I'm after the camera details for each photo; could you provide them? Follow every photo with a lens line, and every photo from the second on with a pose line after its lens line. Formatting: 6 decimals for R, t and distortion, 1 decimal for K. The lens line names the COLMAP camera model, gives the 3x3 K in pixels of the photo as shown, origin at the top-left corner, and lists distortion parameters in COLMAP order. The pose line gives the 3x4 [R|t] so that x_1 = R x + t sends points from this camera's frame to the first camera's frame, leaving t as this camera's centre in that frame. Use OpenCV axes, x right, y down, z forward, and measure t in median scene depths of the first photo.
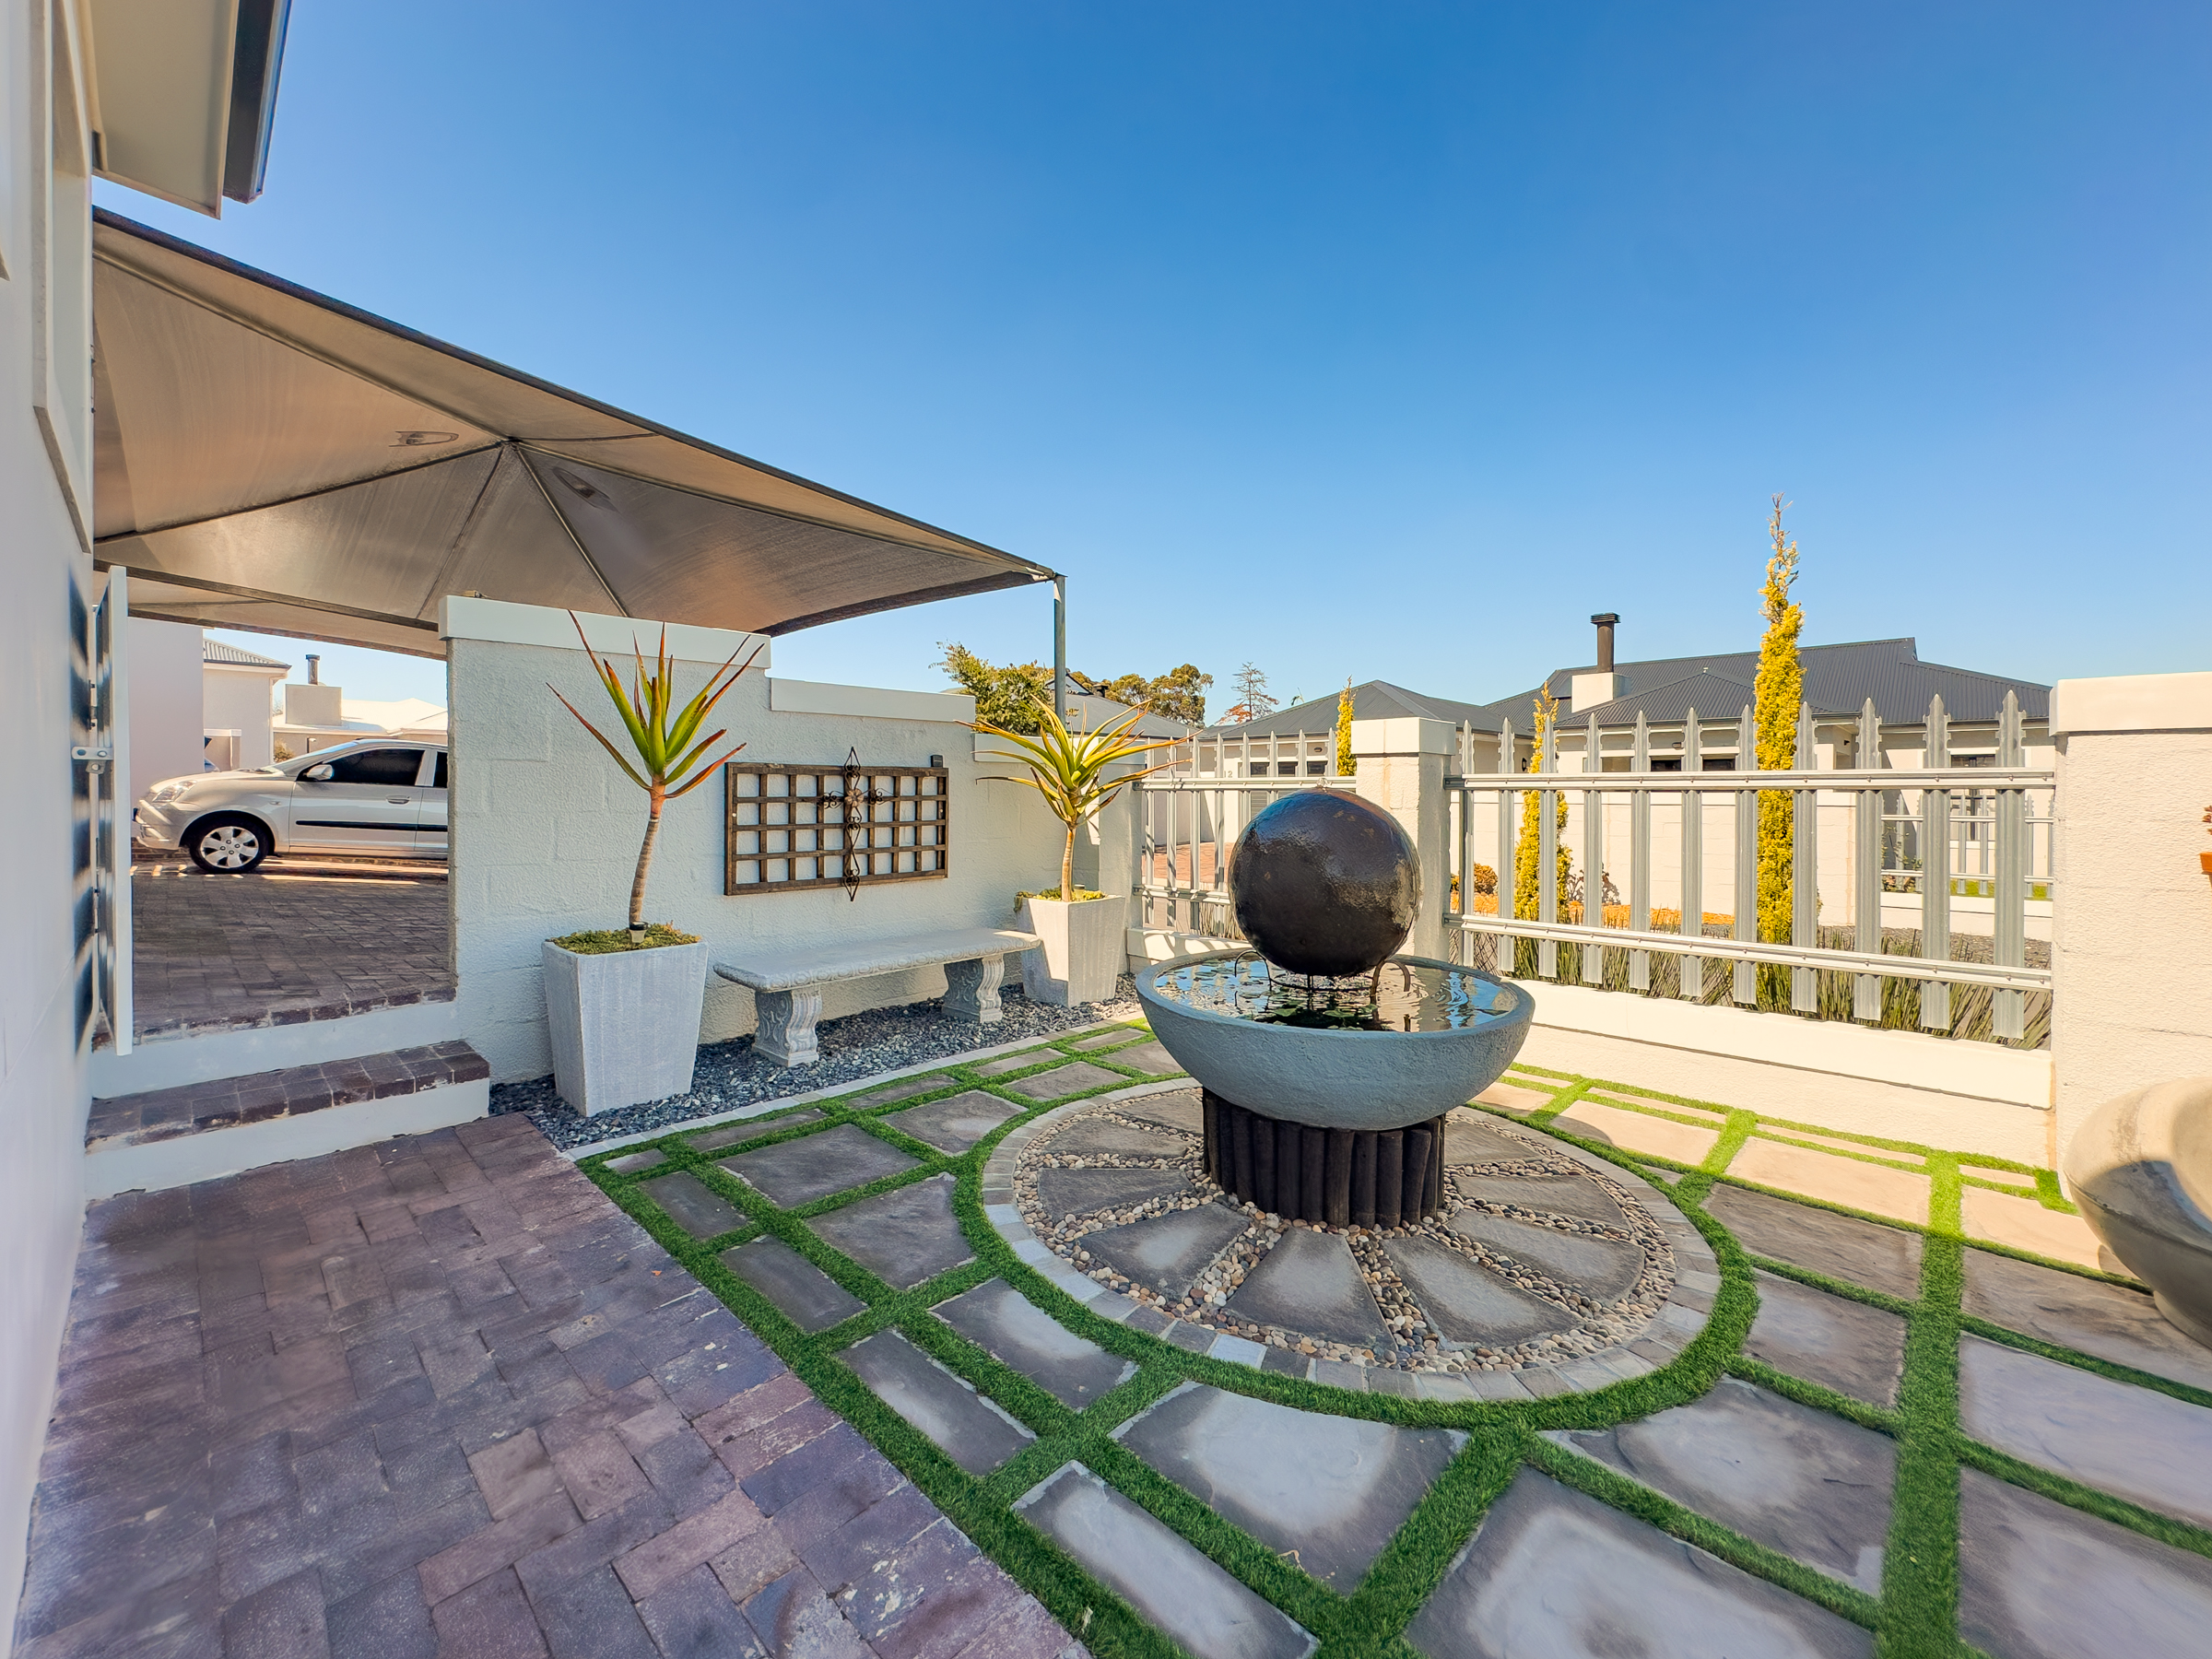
lens RADIAL K [[895.1, 0, 1098.6], [0, 895.1, 806.9], [0, 0, 1]] dist [-0.008007, 0.002449]
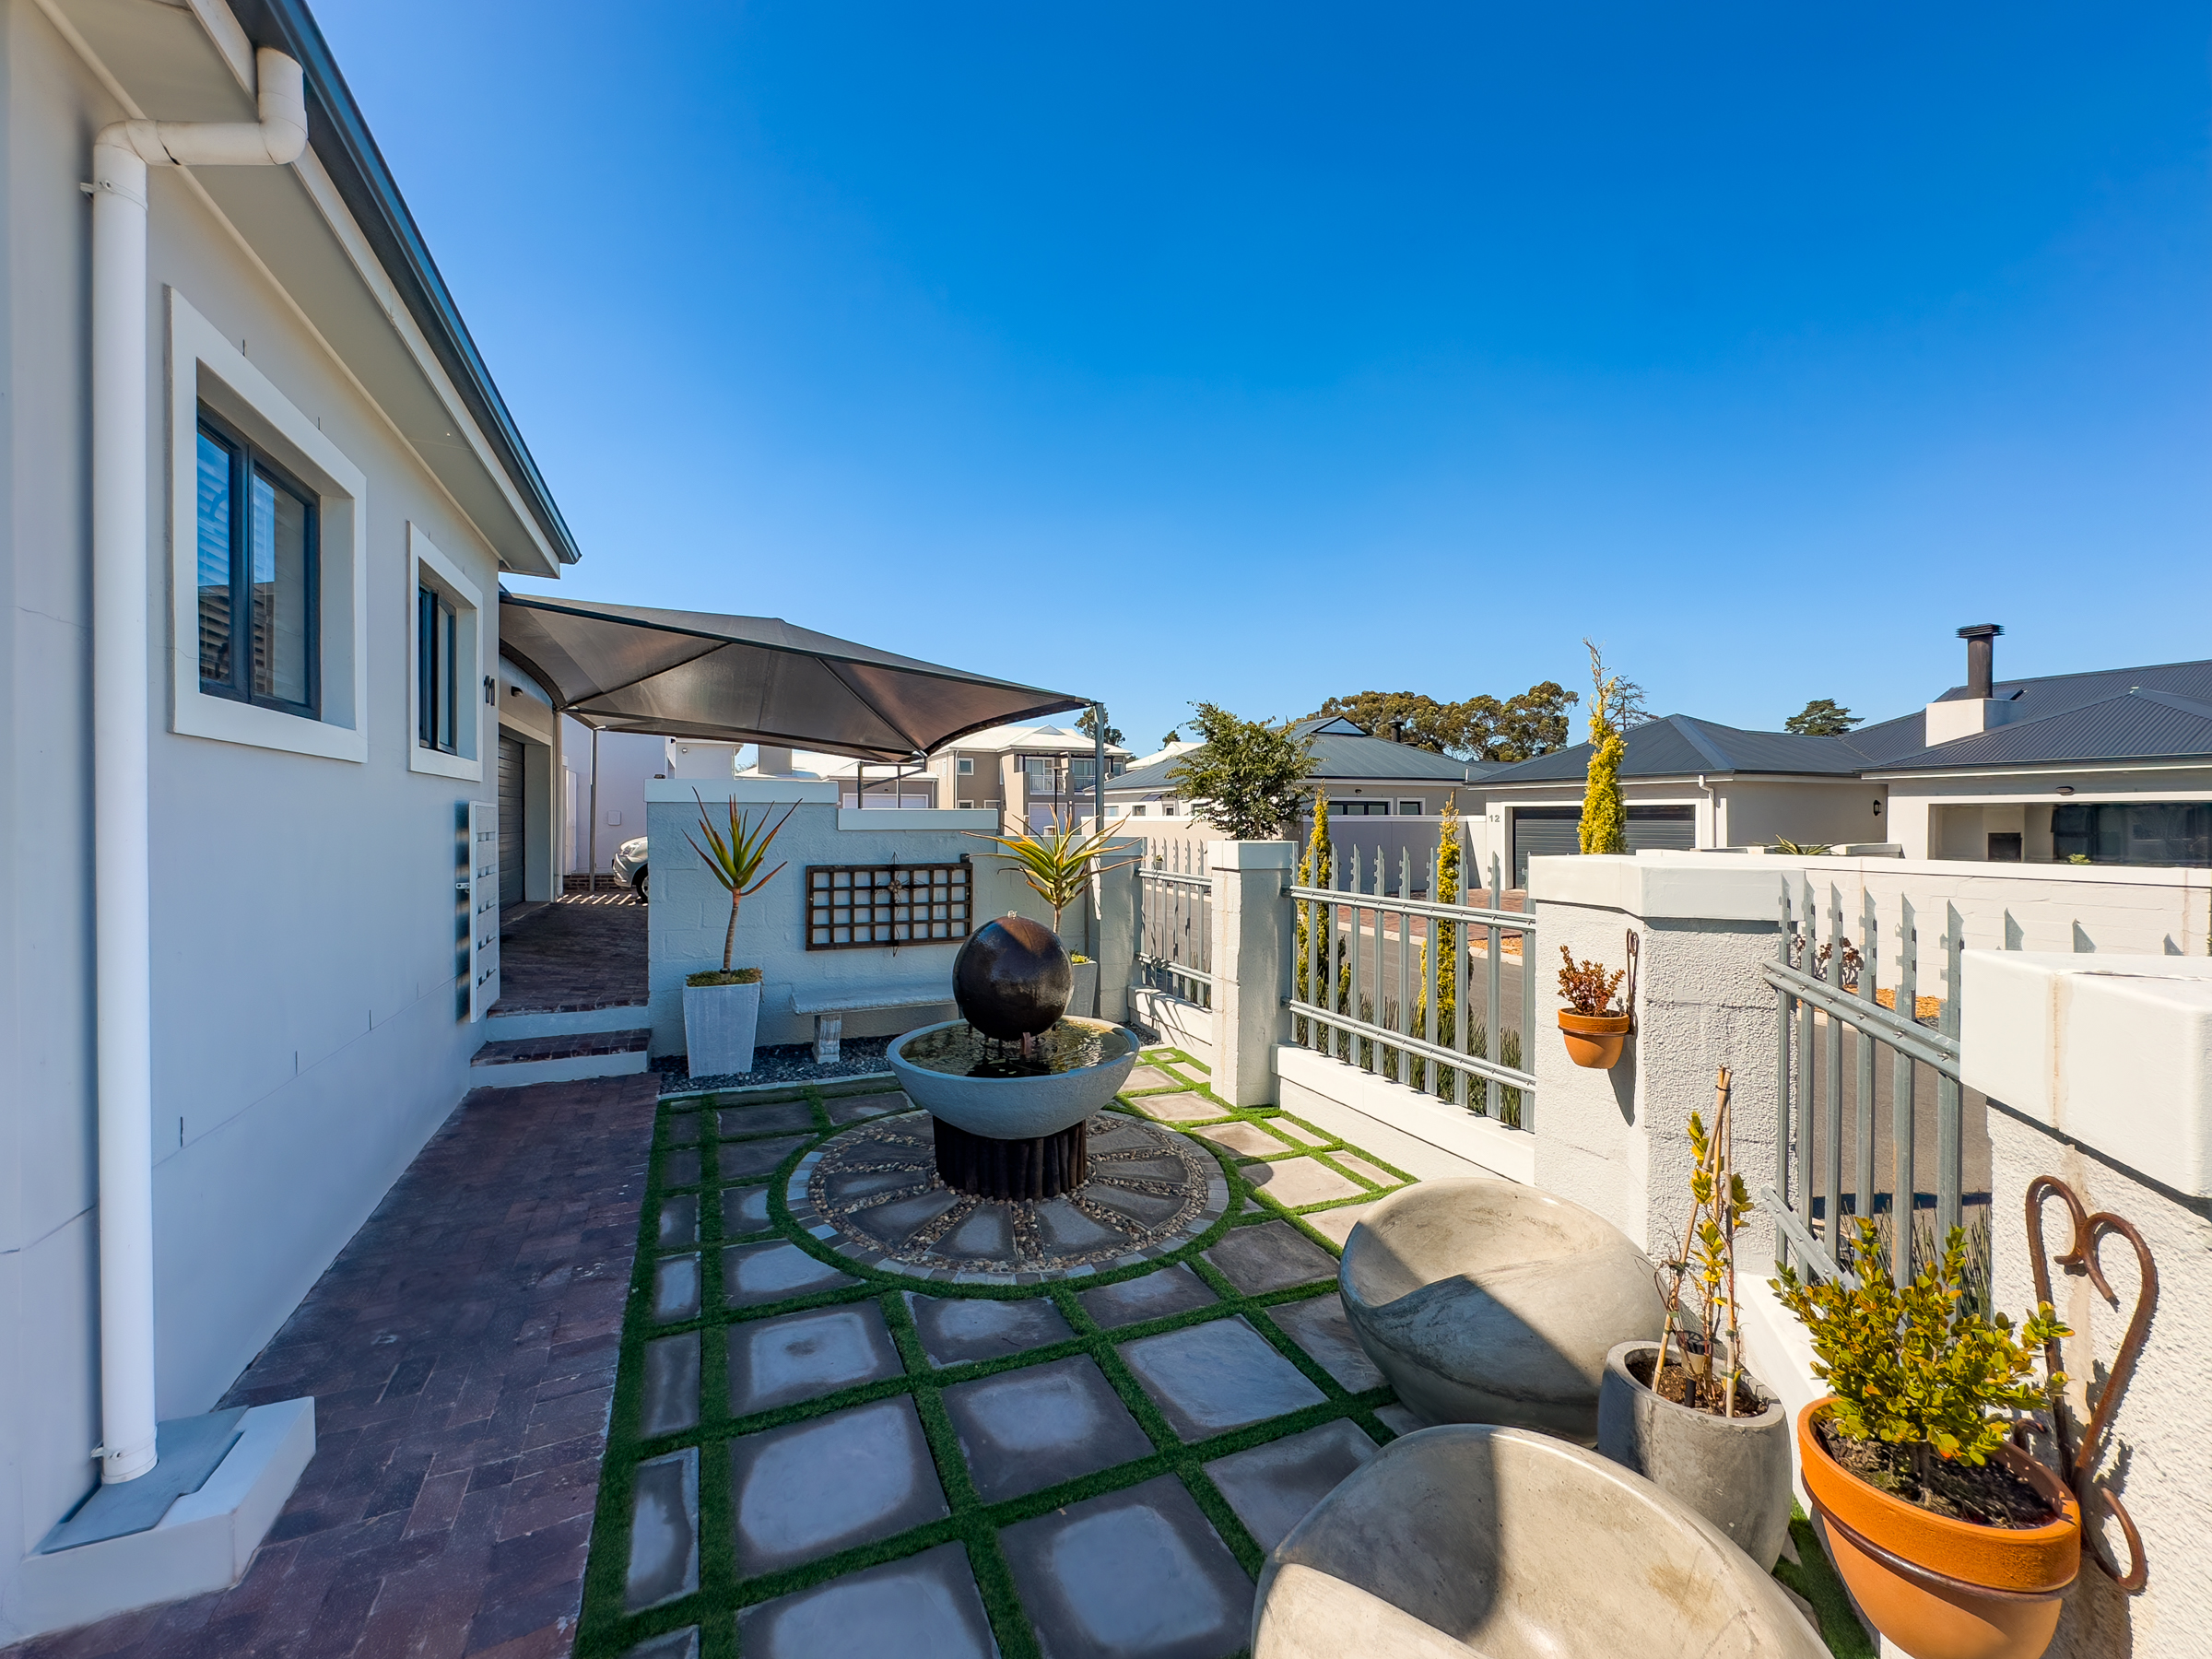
lens RADIAL K [[895.1, 0, 1109.5], [0, 895.1, 830.2], [0, 0, 1]] dist [-0.008007, 0.002449]
pose [[0.924070, 0.005979, -0.382176, 0.846584], [-0.005891, 0.999982, 0.001400, -0.148066], [0.382177, 0.000958, 0.924088, -0.309108]]
